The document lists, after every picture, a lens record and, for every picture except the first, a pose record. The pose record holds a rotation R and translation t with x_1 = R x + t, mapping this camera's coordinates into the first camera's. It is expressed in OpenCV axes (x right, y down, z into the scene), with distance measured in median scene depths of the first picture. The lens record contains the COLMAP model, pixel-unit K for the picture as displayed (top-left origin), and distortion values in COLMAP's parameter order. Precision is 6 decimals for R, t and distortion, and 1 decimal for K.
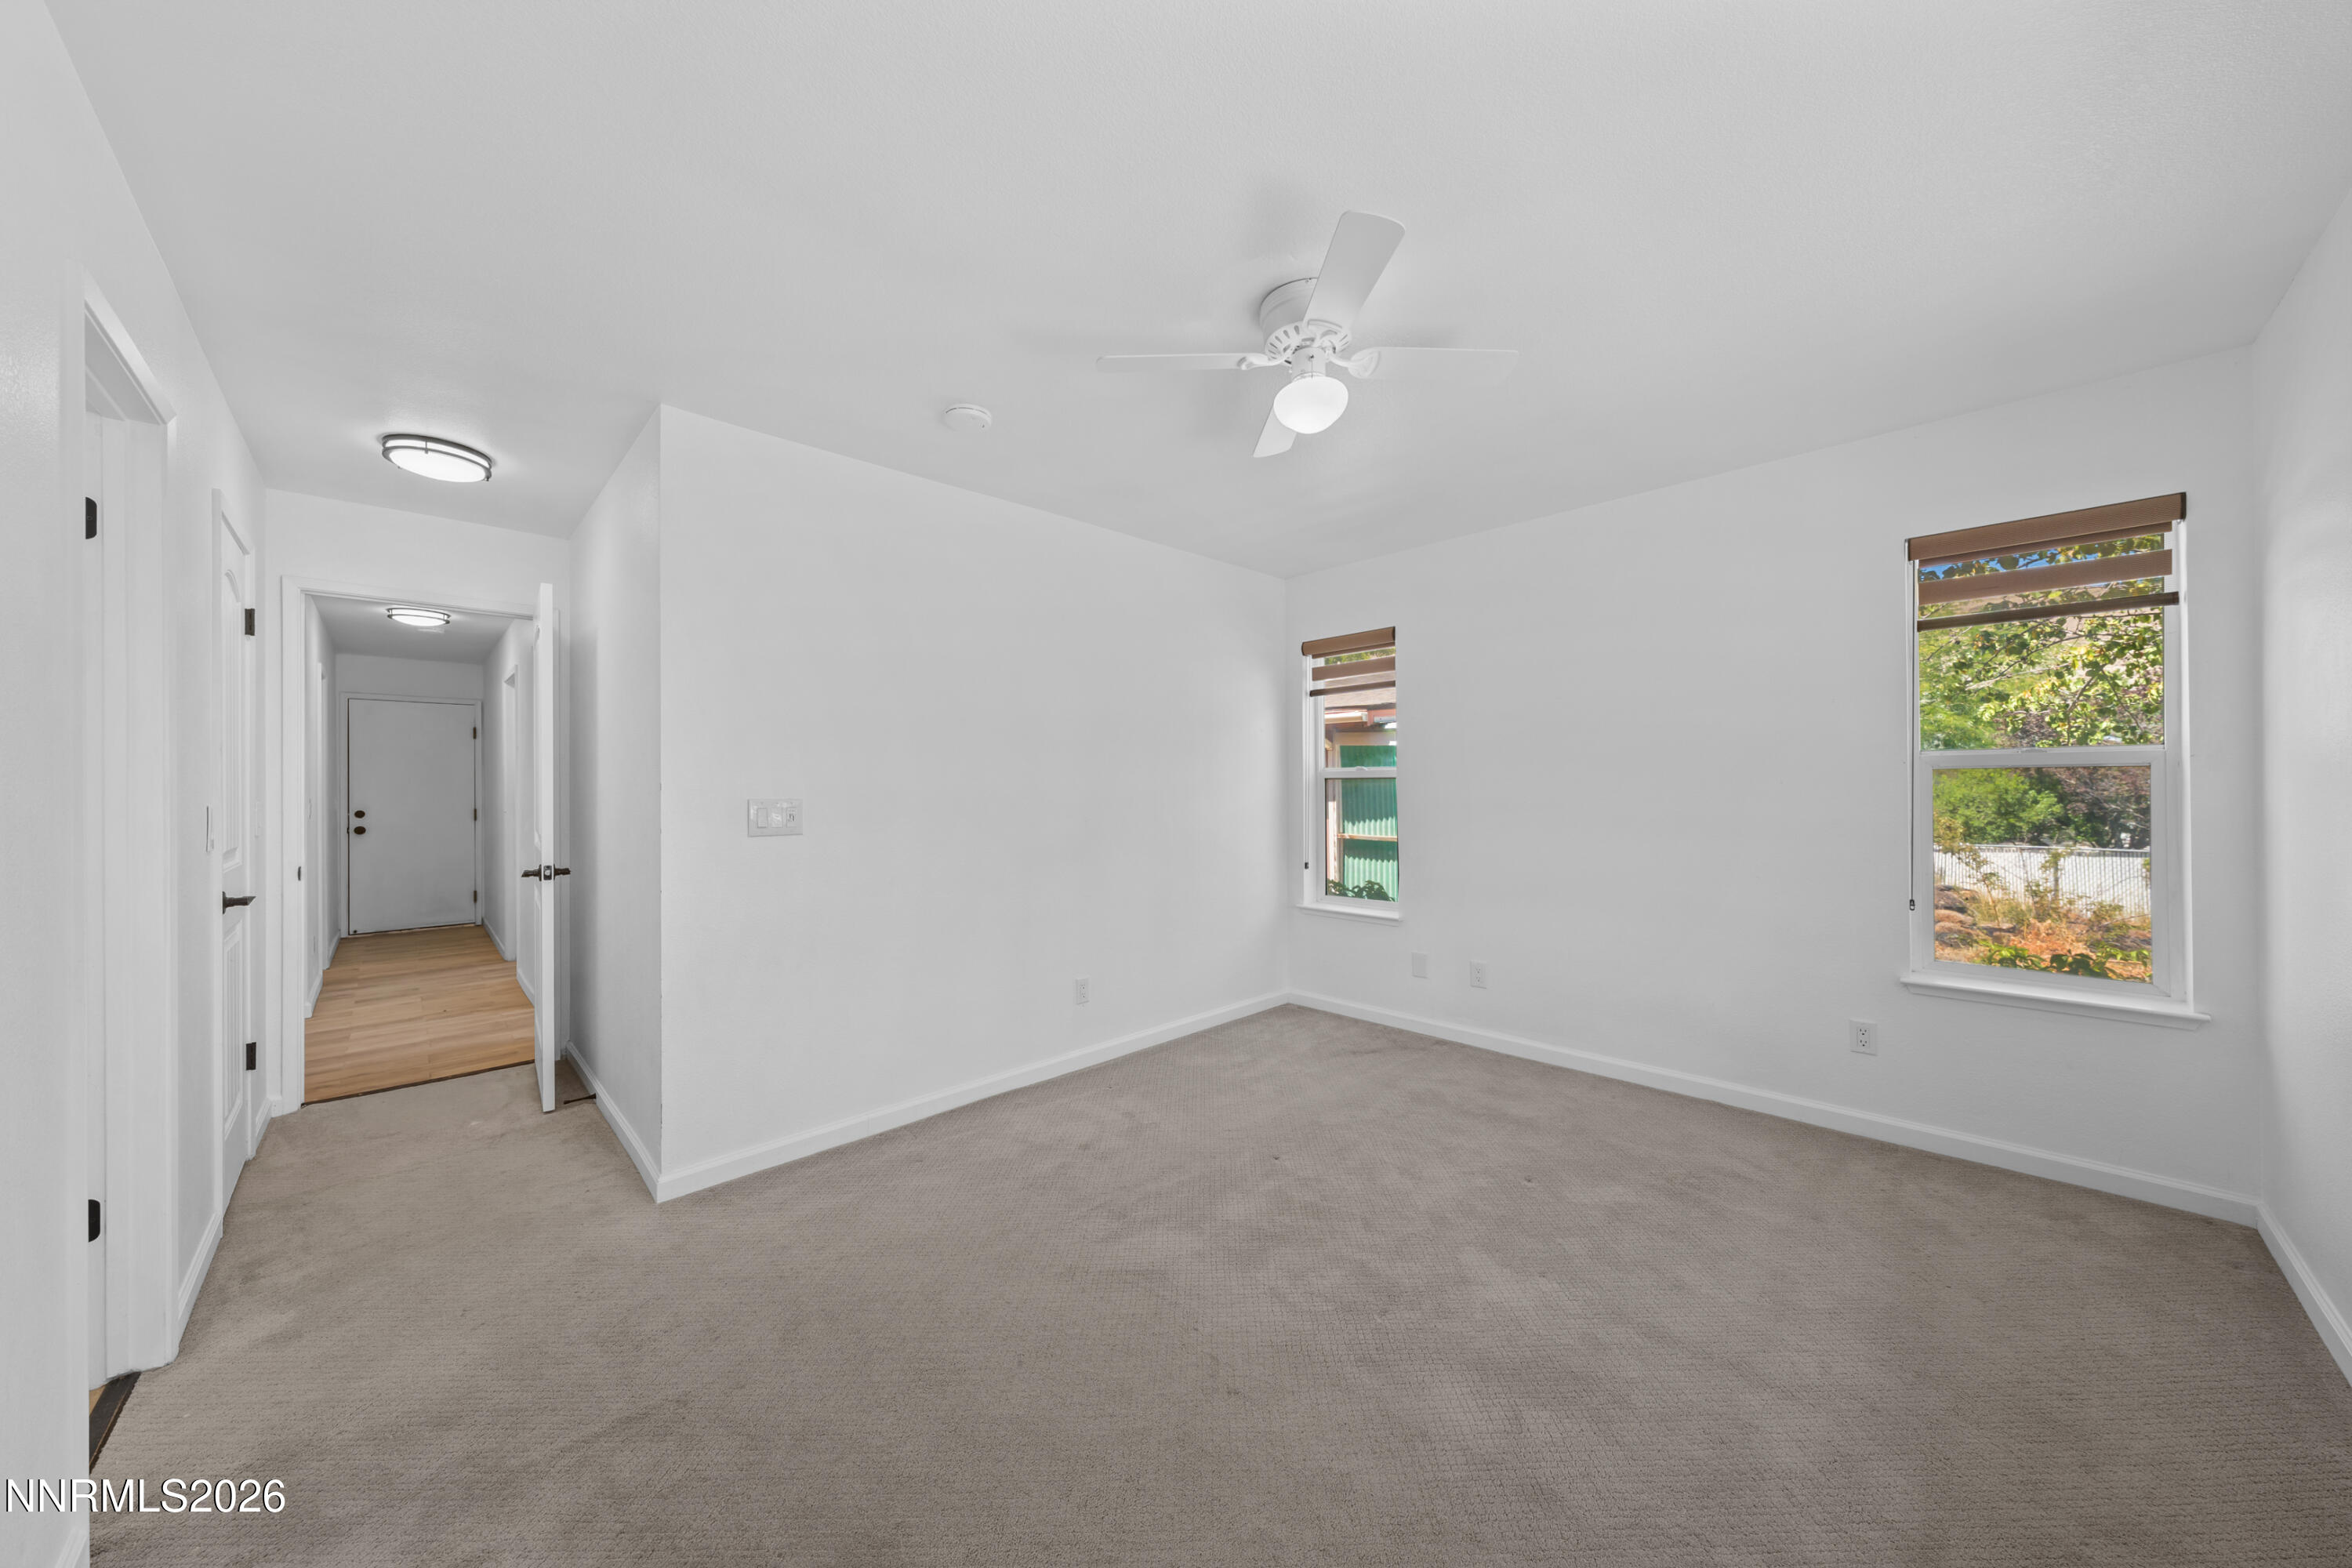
lens RADIAL K [[799.8, 0, 1213.2], [0, 799.8, 806.7], [0, 0, 1]] dist [-0.001132, -0.000323]
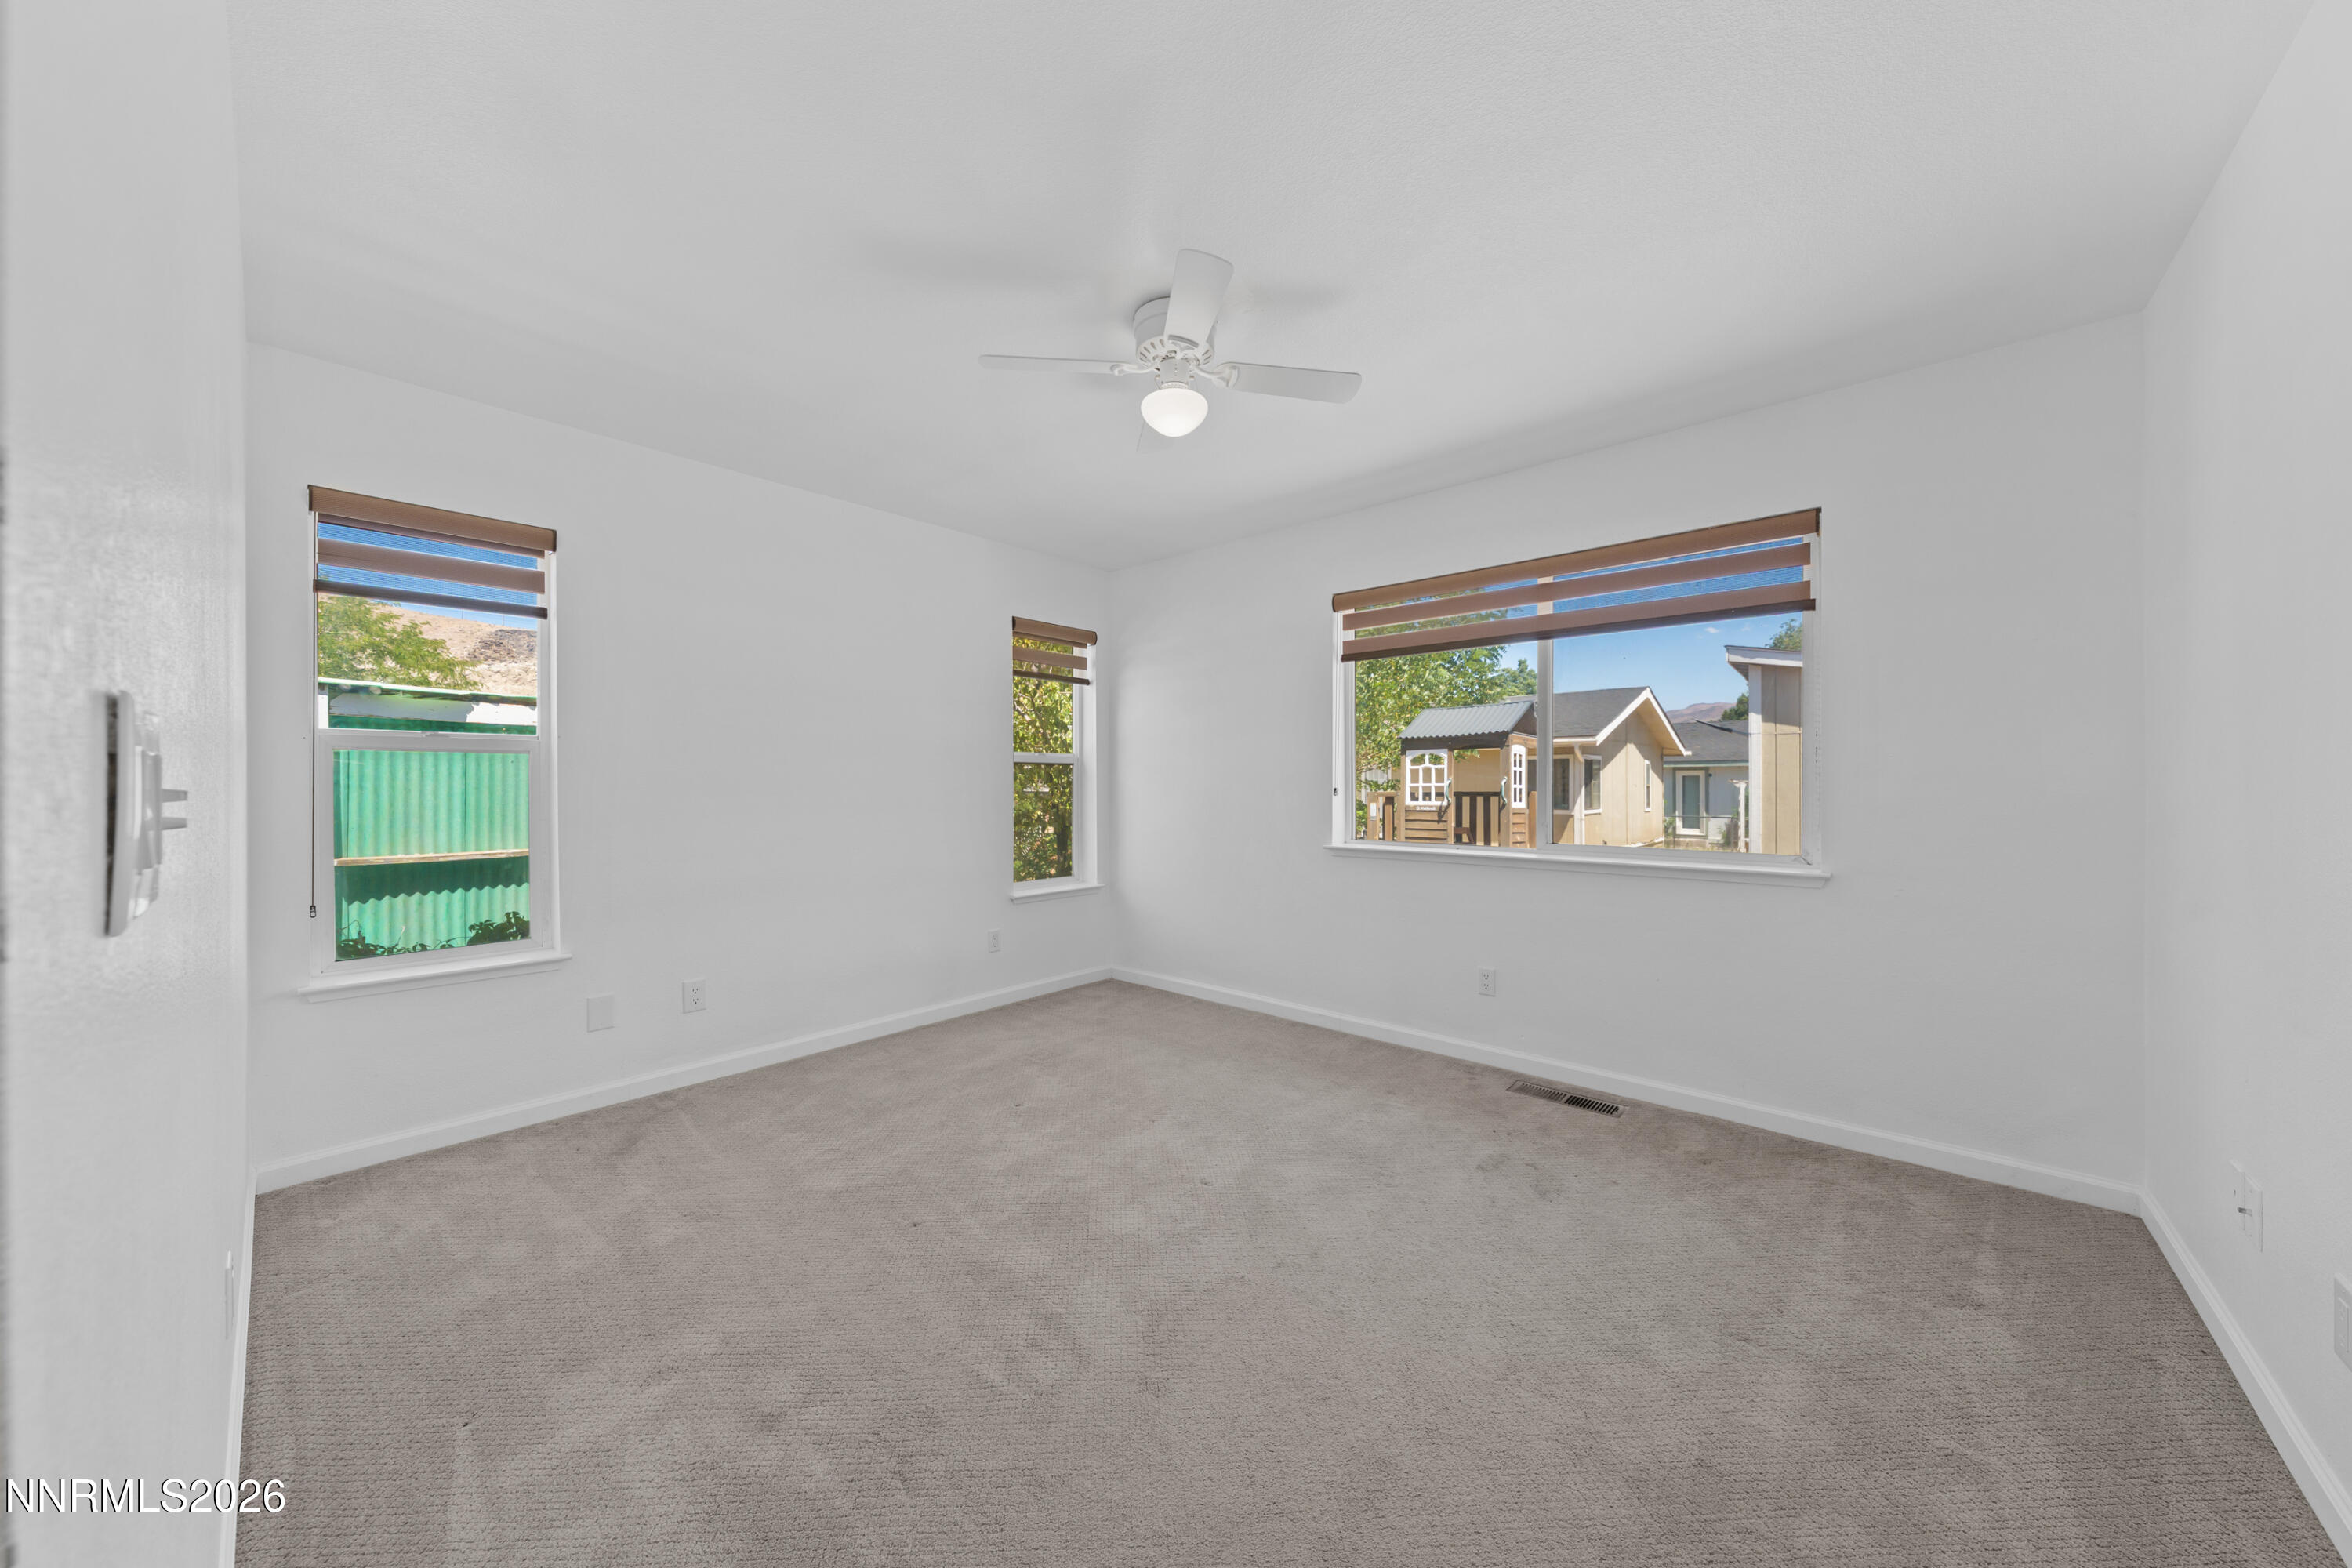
lens RADIAL K [[799.8, 0, 1200.3], [0, 799.8, 784.5], [0, 0, 1]] dist [-0.001132, -0.000323]
pose [[-0.068844, -0.008459, 0.997592, -0.644744], [0.009365, 0.999915, 0.009125, -0.013446], [-0.997583, 0.009971, -0.068759, 0.650793]]
